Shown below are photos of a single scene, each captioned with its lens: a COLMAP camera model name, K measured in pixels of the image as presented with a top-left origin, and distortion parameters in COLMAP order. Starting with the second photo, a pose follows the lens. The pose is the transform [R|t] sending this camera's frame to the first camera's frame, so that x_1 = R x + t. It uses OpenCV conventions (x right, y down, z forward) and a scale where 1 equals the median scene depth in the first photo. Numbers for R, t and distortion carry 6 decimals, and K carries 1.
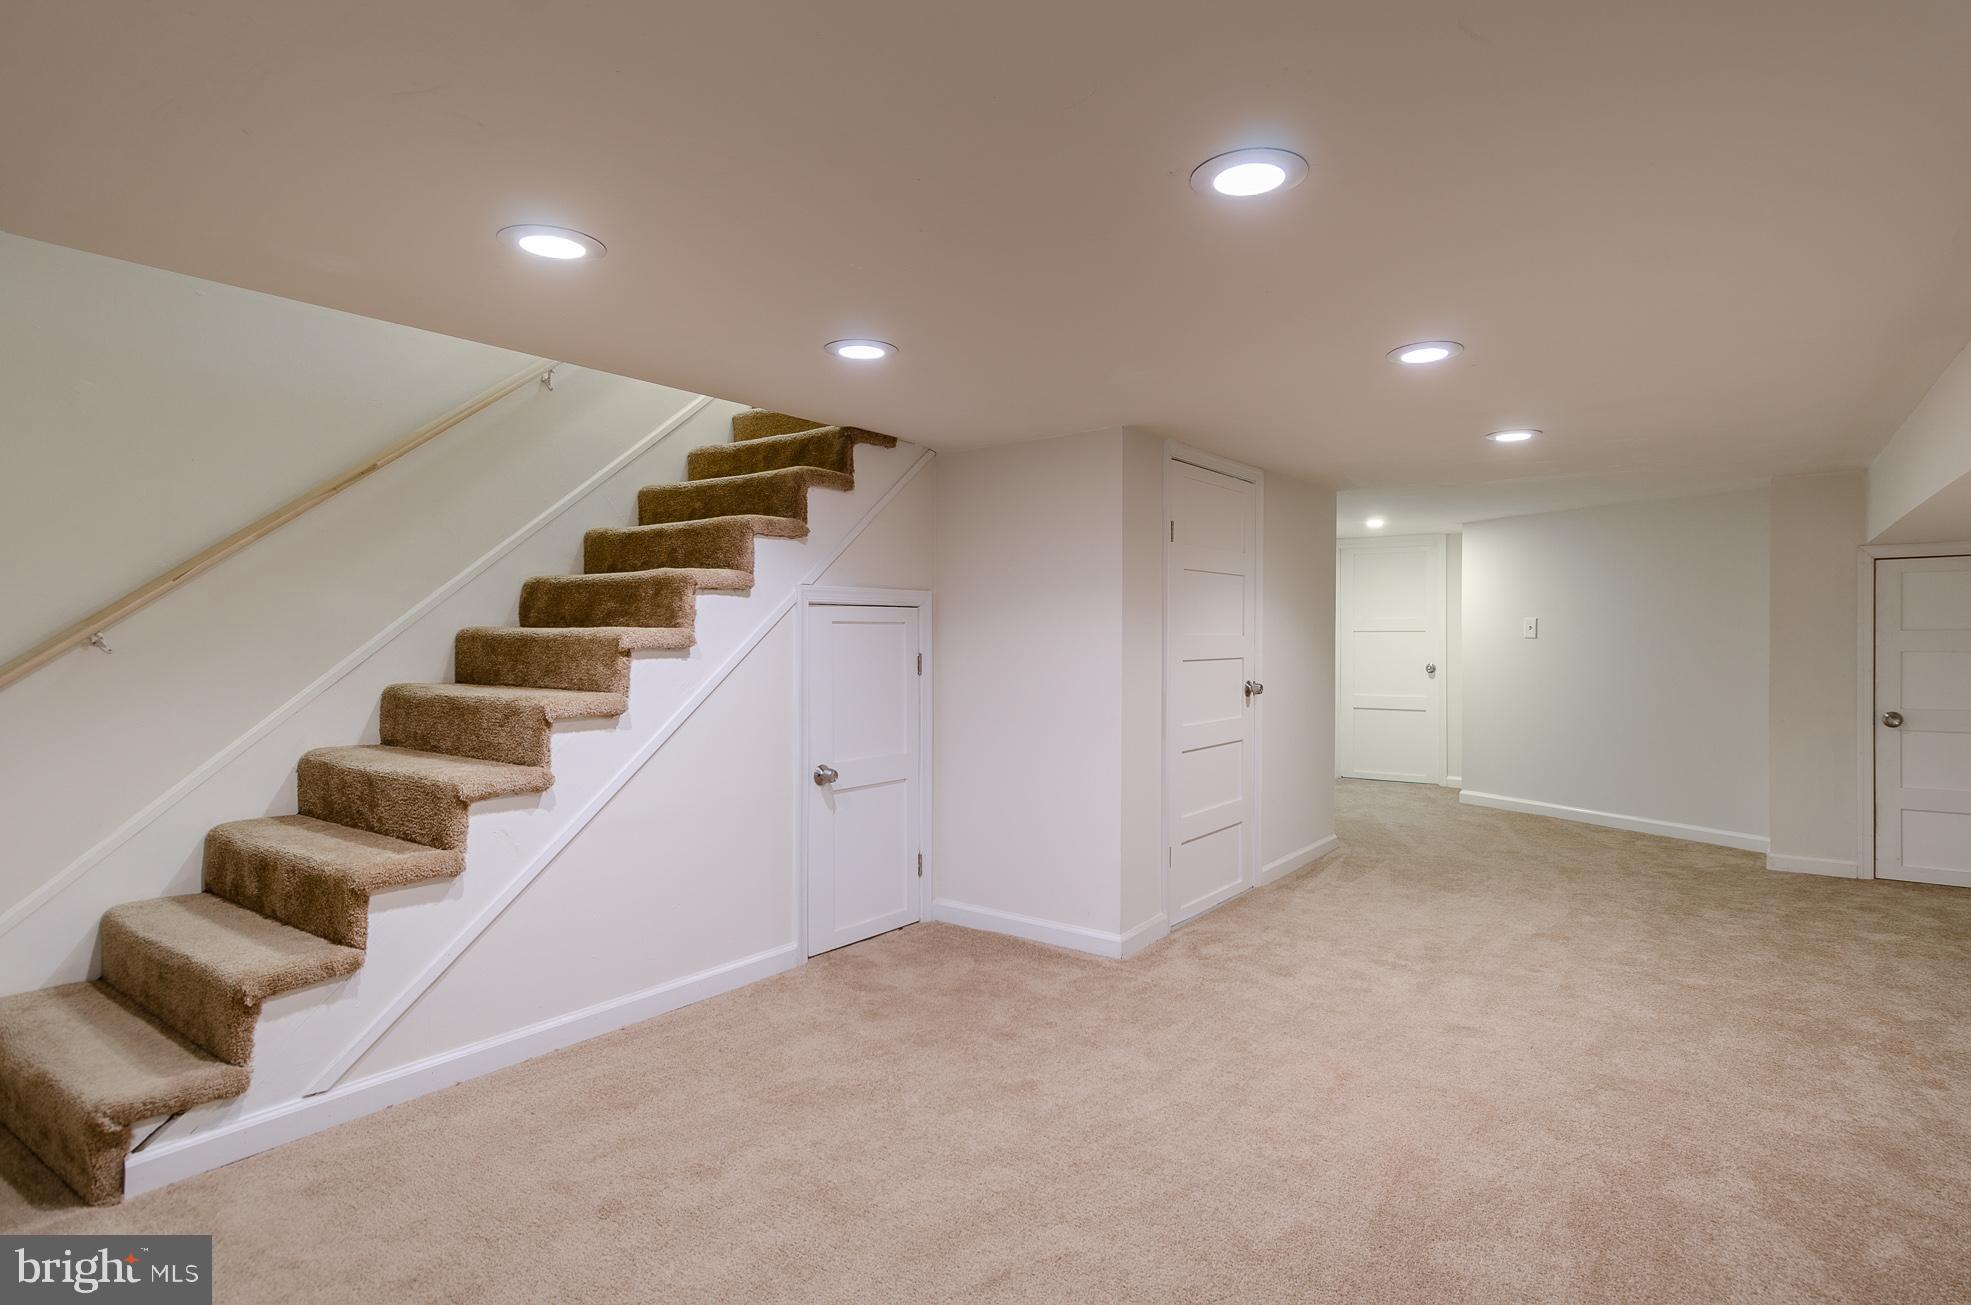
lens RADIAL K [[1037.9, 0, 1010.4], [0, 1037.9, 651.4], [0, 0, 1]] dist [0.026210, -0.023459]
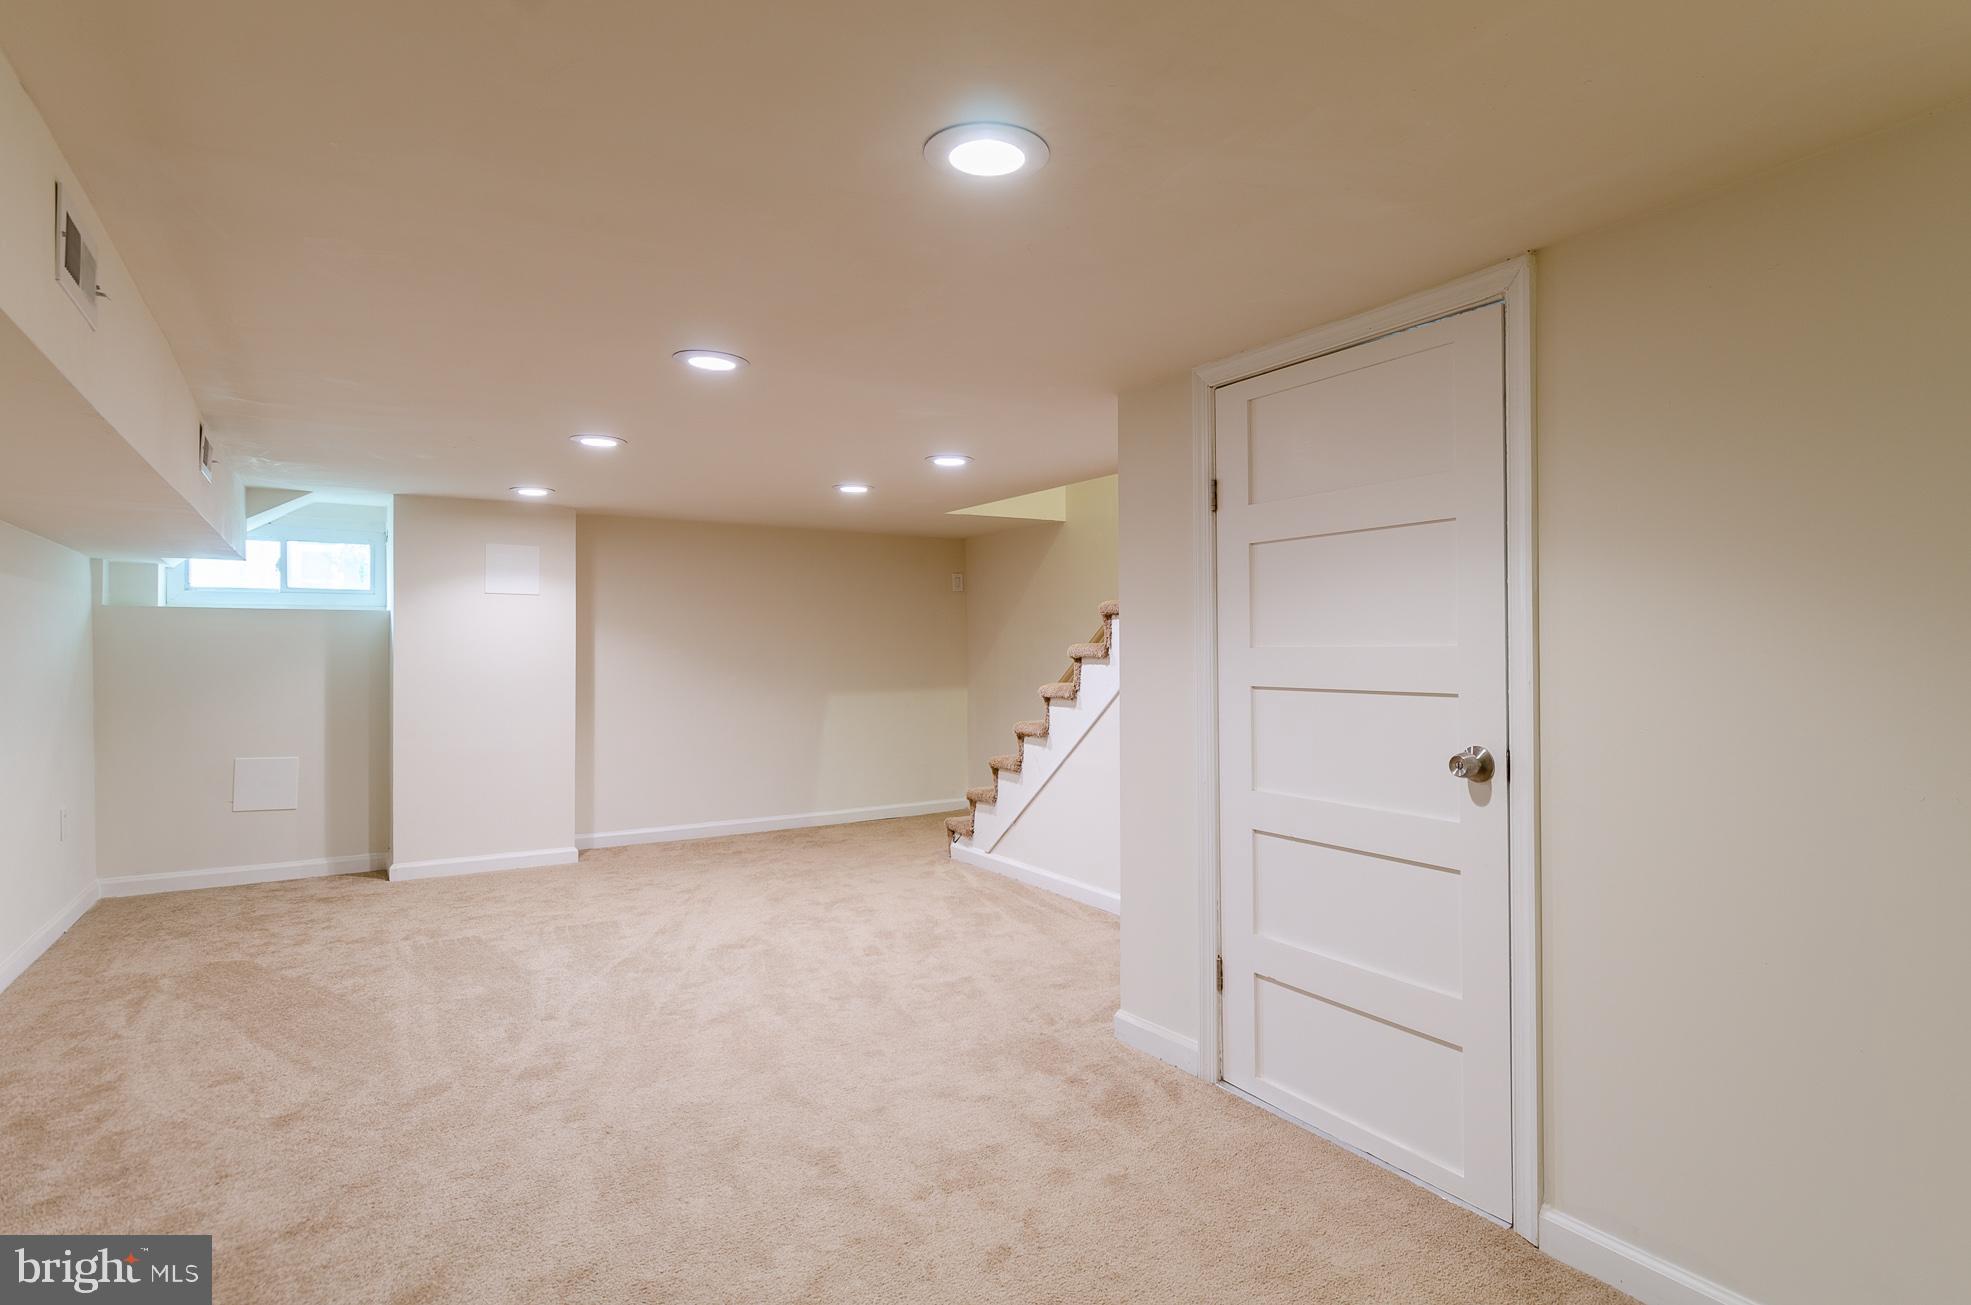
lens RADIAL K [[1036.2, 0, 1022.4], [0, 1036.2, 645.1], [0, 0, 1]] dist [0.050410, -0.052900]
pose [[-0.364940, 0.001879, -0.931029, 0.968592], [-0.005096, 0.999979, 0.004016, -0.023220], [0.931017, 0.006210, -0.364923, 1.308847]]
